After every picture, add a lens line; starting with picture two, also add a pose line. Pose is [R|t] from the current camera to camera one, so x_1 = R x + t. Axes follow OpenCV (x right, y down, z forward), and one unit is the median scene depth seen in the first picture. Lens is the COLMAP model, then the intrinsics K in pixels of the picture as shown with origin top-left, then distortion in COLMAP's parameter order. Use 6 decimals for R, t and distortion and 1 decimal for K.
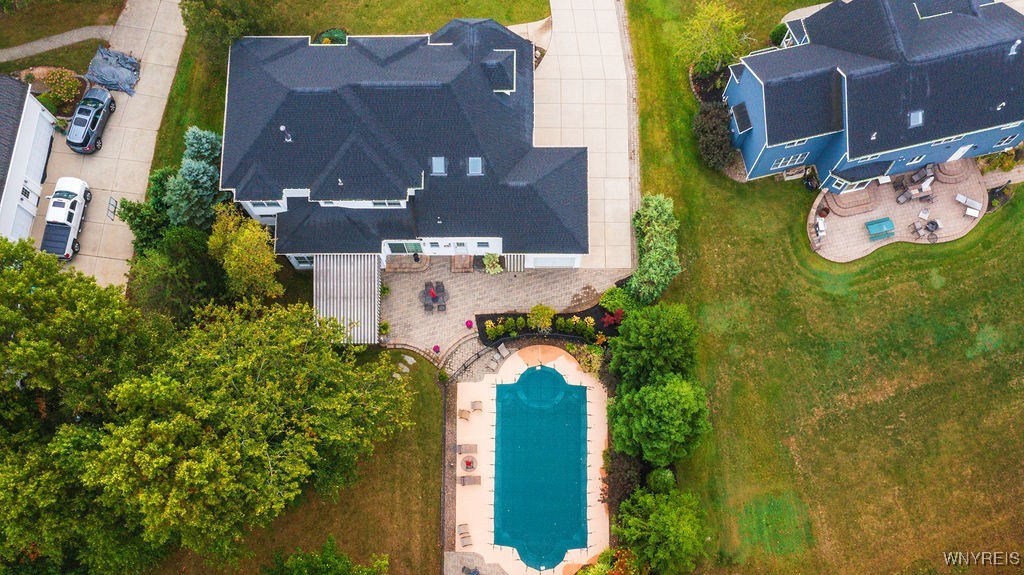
lens RADIAL K [[869.8, 0, 512.0], [0, 869.8, 287.5], [0, 0, 1]] dist [-0.006930, 0.002573]
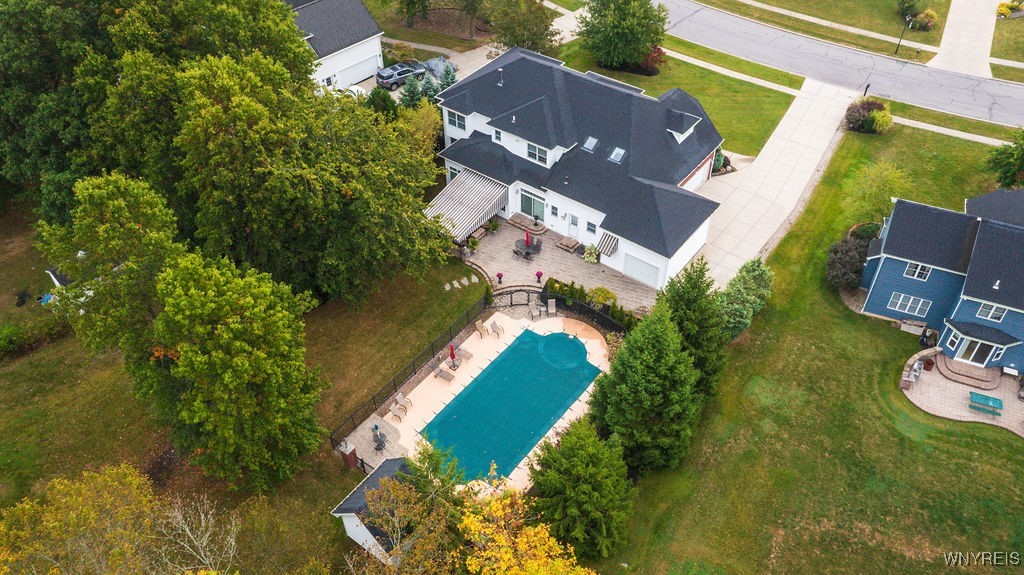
lens RADIAL K [[797.6, 0, 598.2], [0, 797.6, 288.2], [0, 0, 1]] dist [-0.000420, -0.001342]
pose [[0.833824, 0.366225, -0.413057, 0.403916], [-0.536862, 0.712168, -0.452323, 0.440189], [0.128514, 0.598913, 0.790435, 0.255991]]
